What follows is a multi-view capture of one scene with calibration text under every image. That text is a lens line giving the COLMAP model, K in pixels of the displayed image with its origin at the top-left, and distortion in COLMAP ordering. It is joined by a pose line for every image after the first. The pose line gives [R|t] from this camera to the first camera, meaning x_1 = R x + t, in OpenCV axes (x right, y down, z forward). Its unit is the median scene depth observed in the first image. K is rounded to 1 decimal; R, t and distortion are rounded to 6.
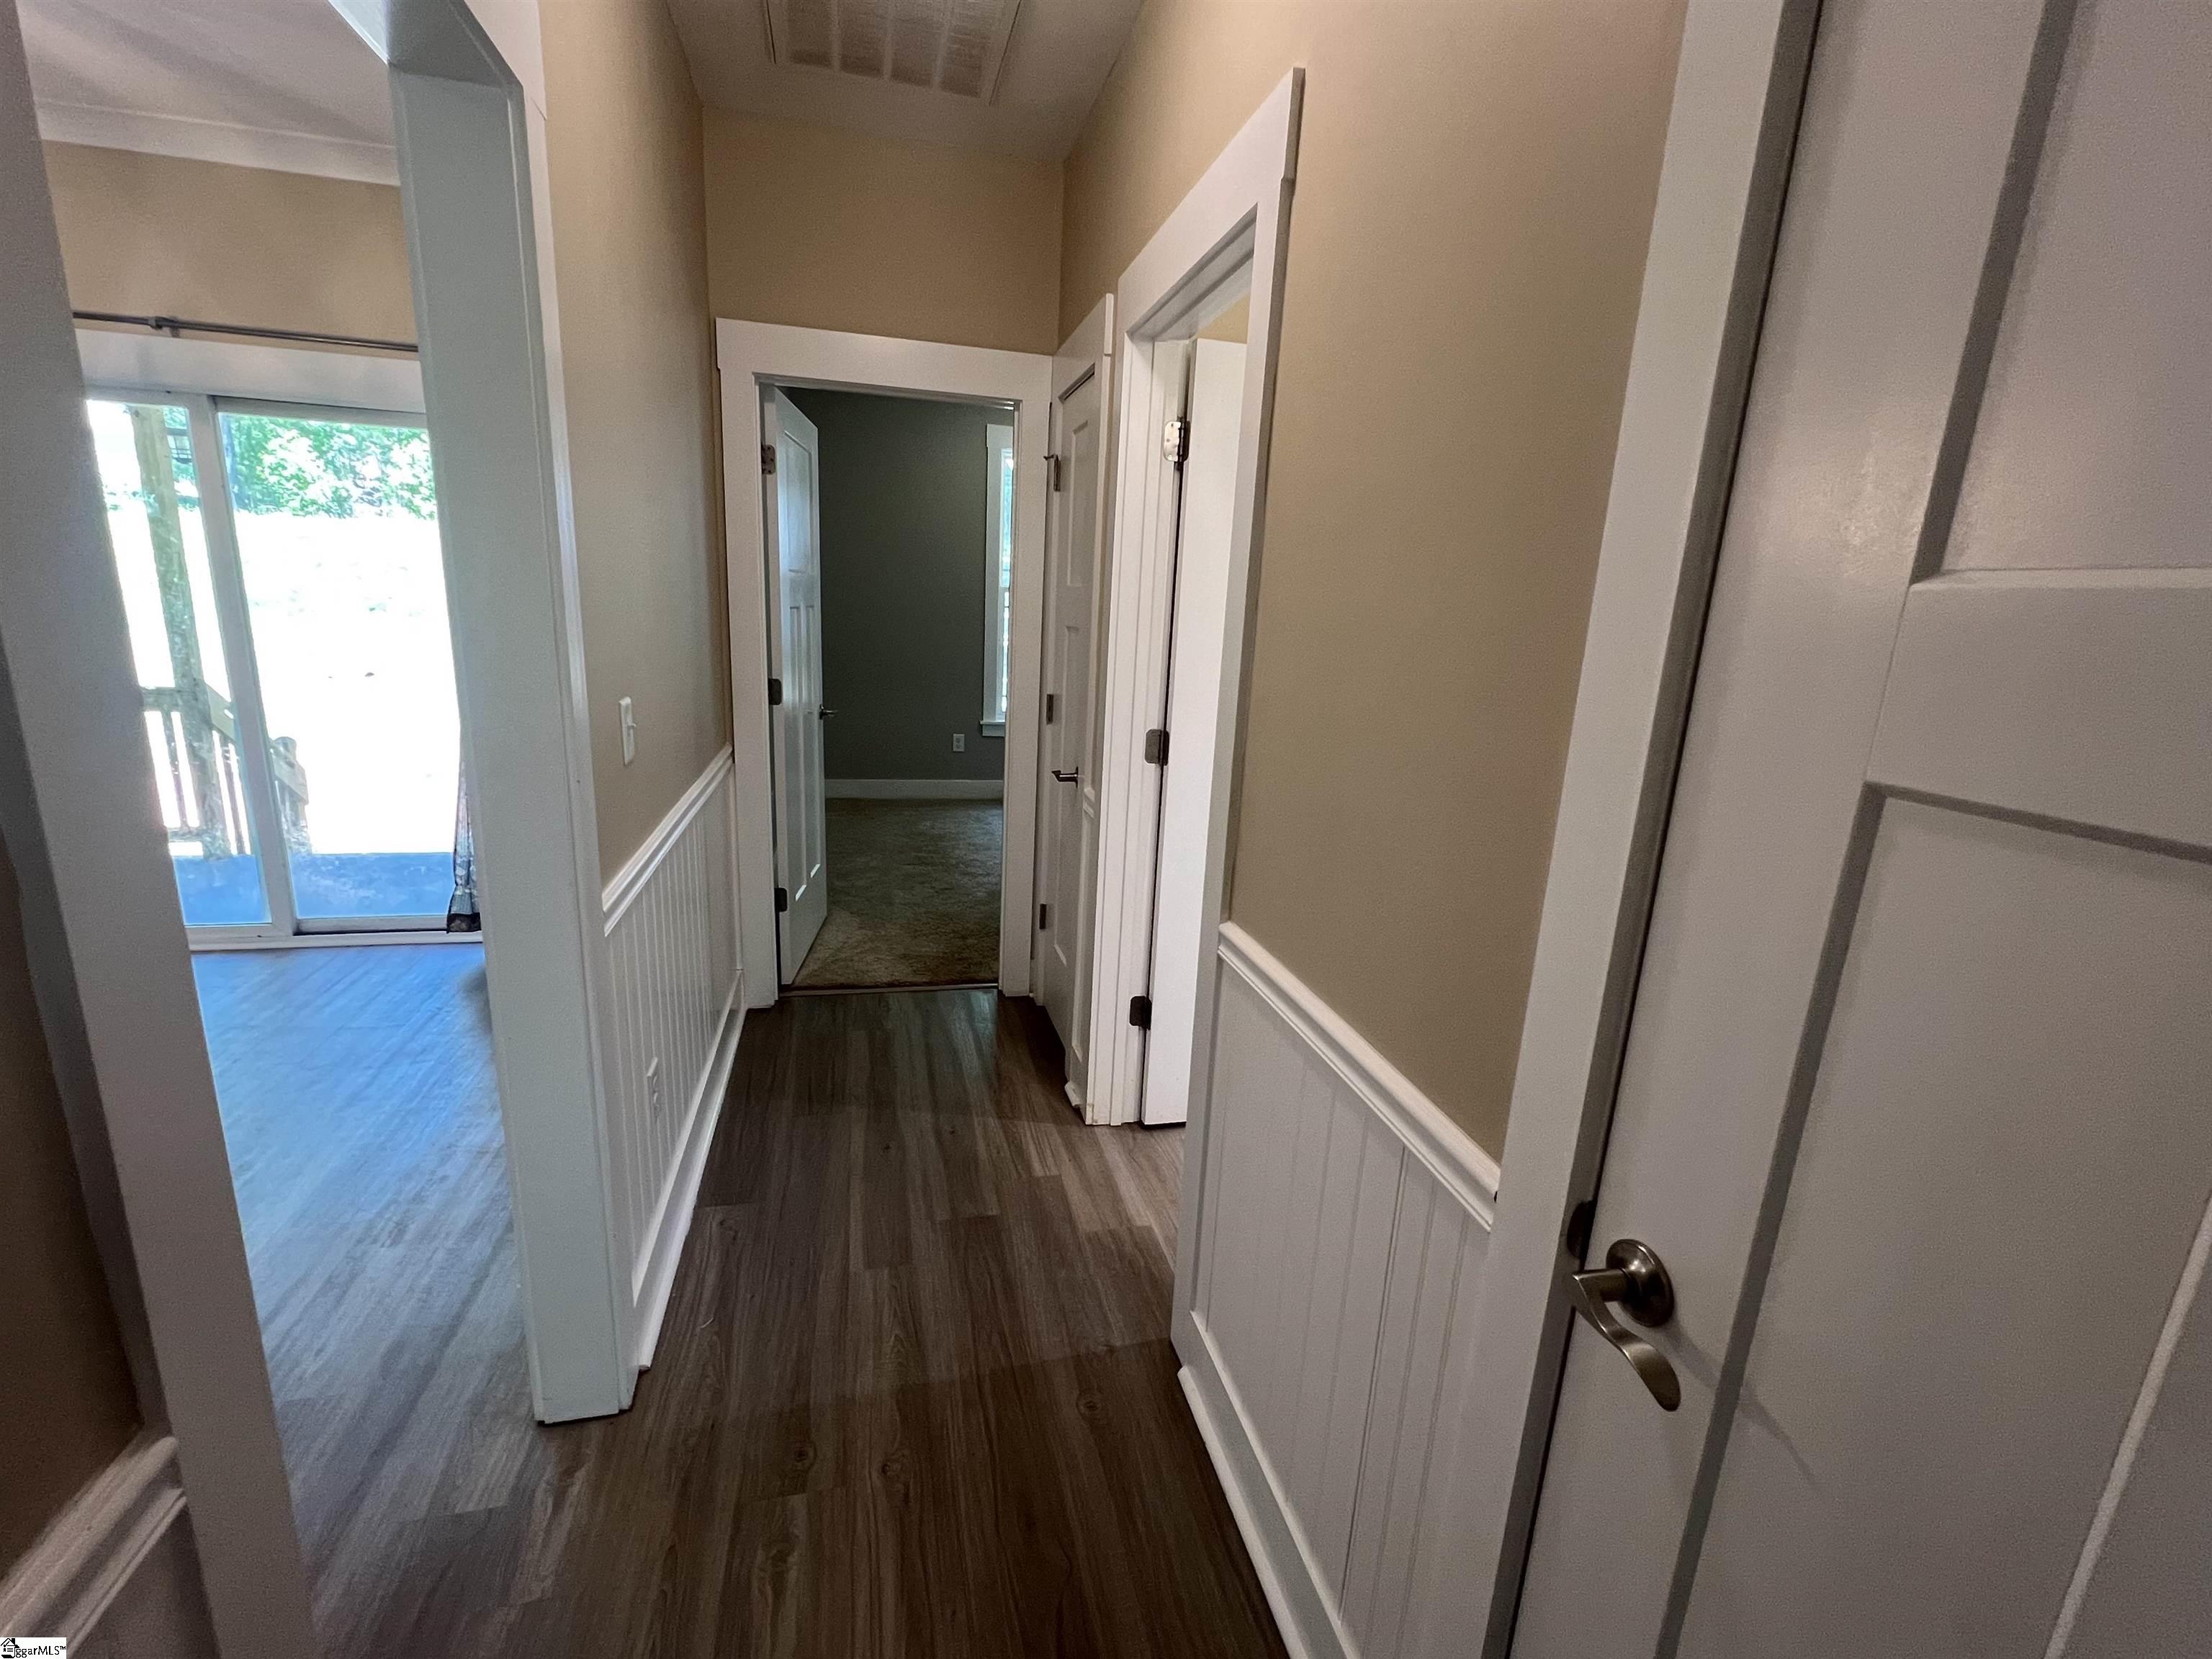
lens RADIAL K [[974.9, 0, 1106.0], [0, 974.9, 829.5], [0, 0, 1]] dist [0.000369, 0.000332]
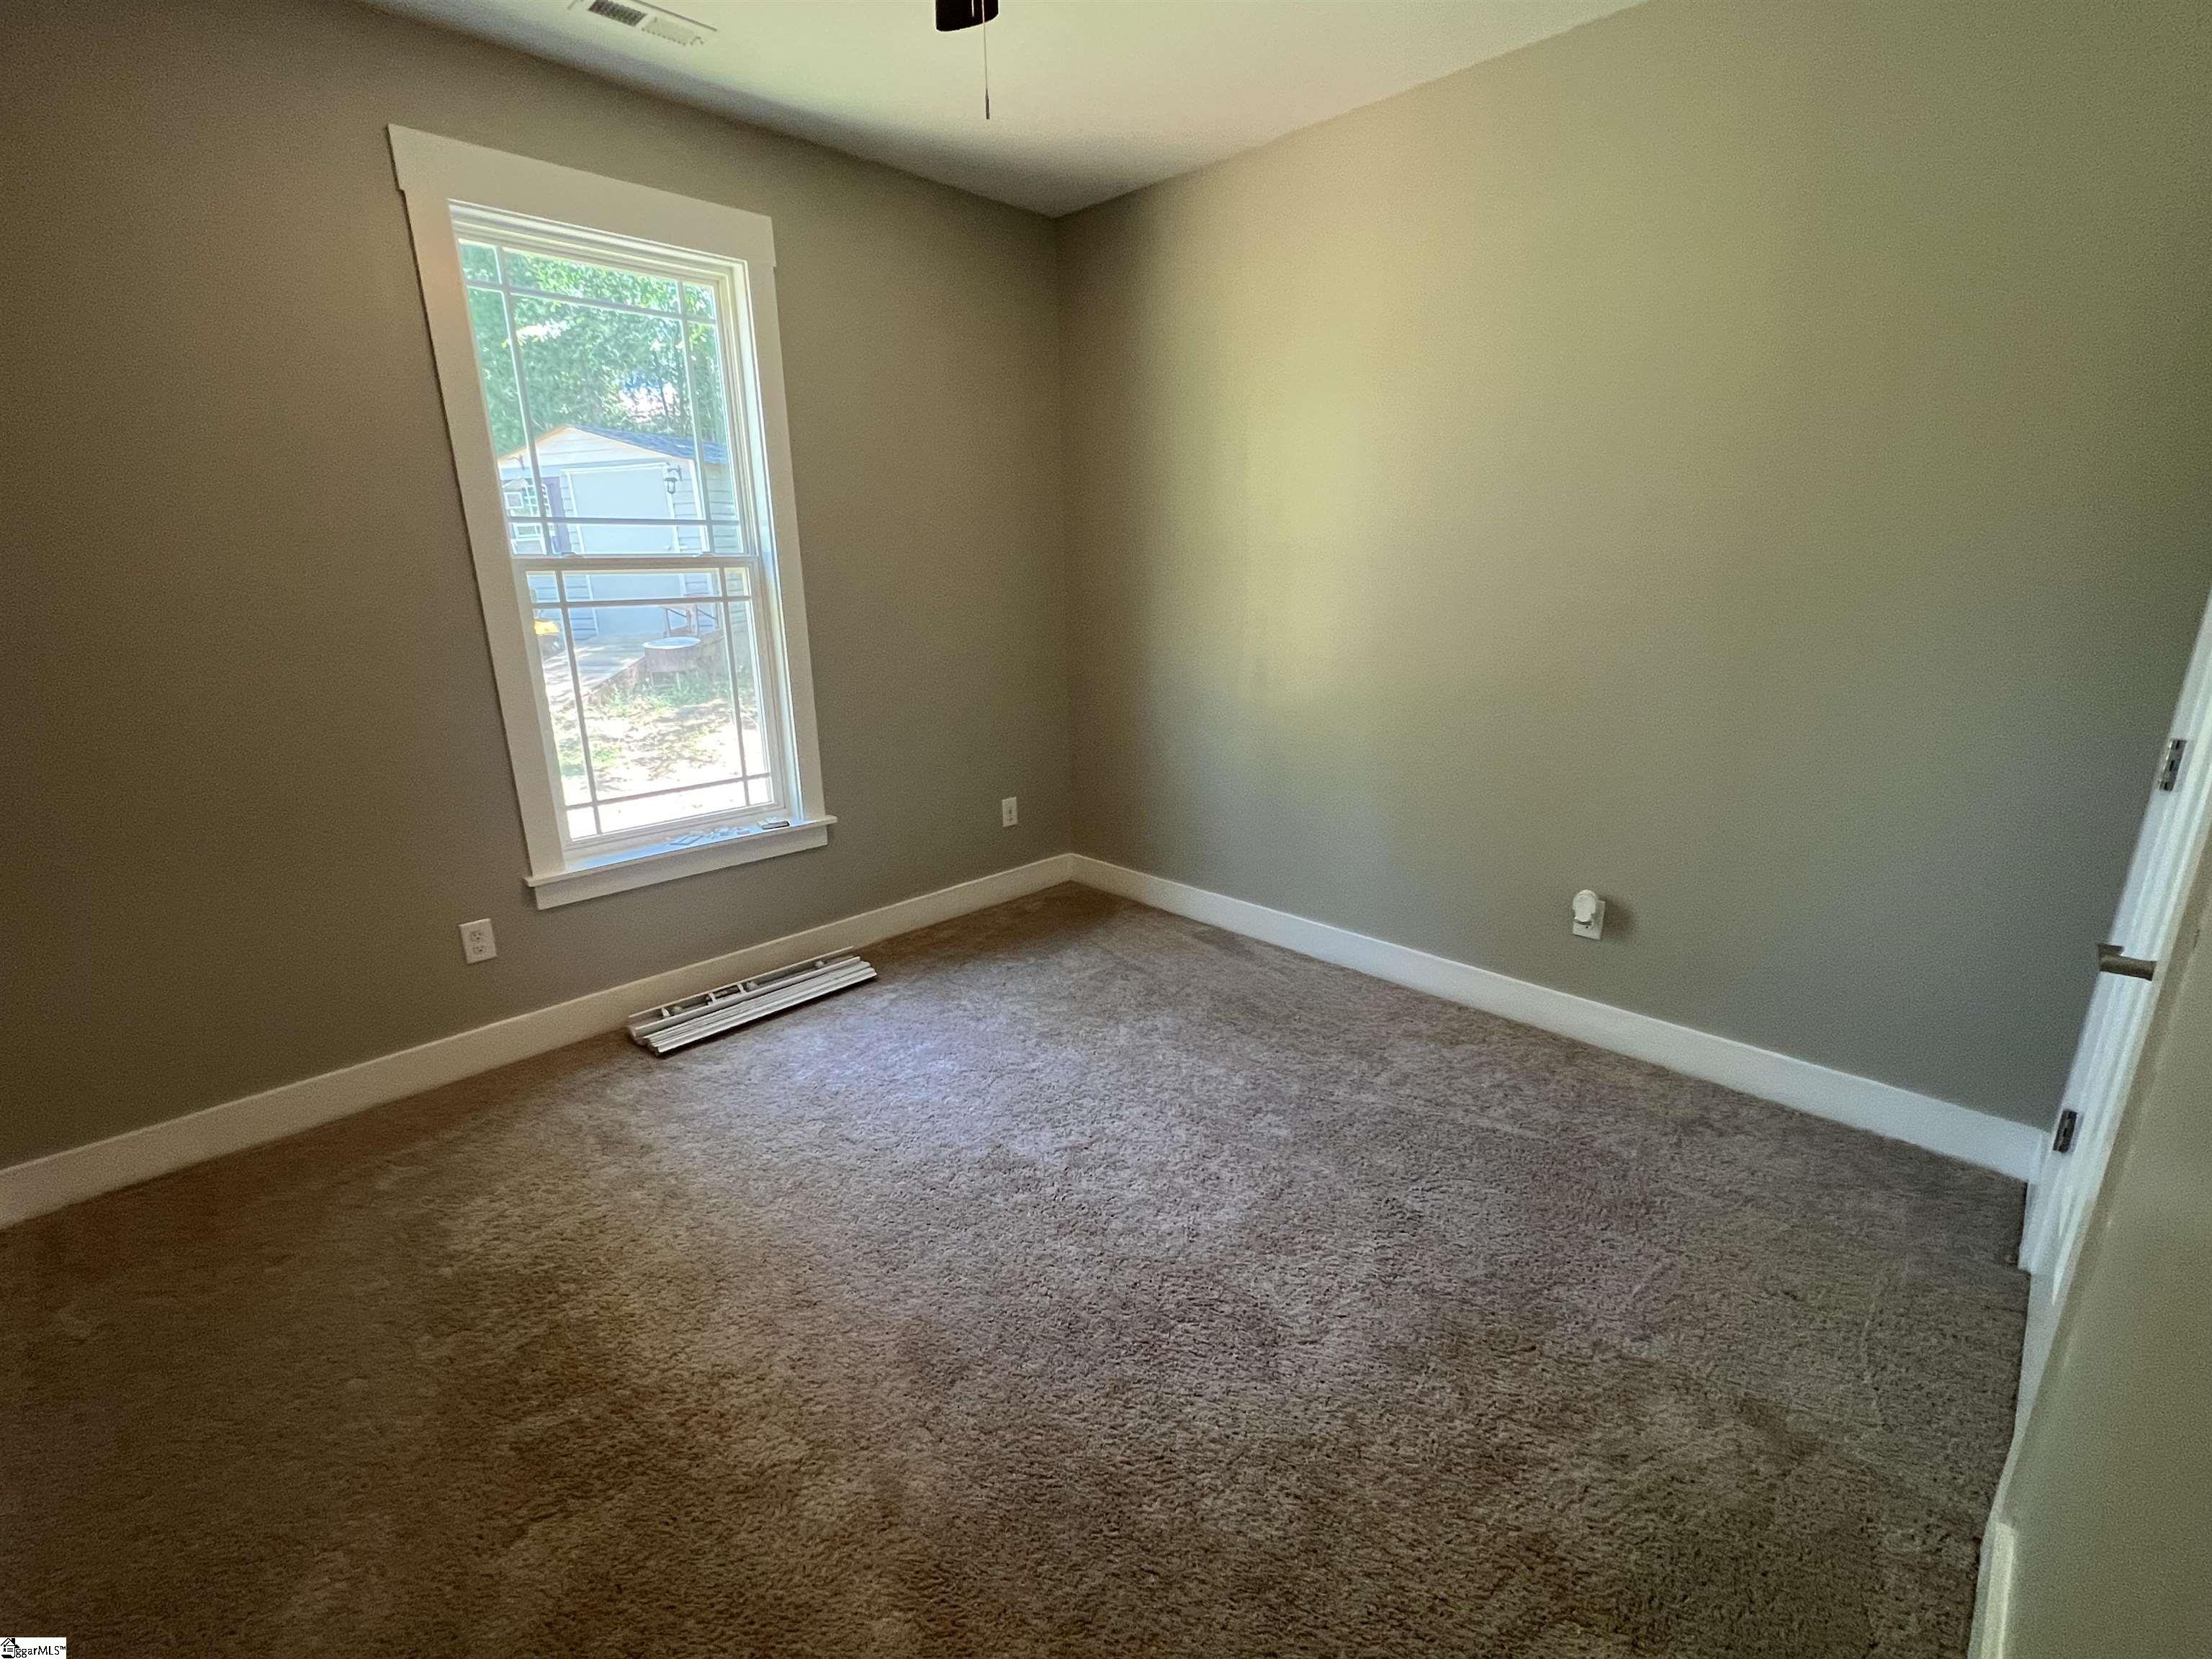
lens RADIAL K [[974.9, 0, 1106.0], [0, 974.9, 829.5], [0, 0, 1]] dist [0.000369, 0.000332]
pose [[0.848435, -0.197026, 0.491262, -0.120165], [0.173413, 0.980382, 0.093699, -0.129864], [-0.500086, 0.005693, 0.865957, 0.505243]]
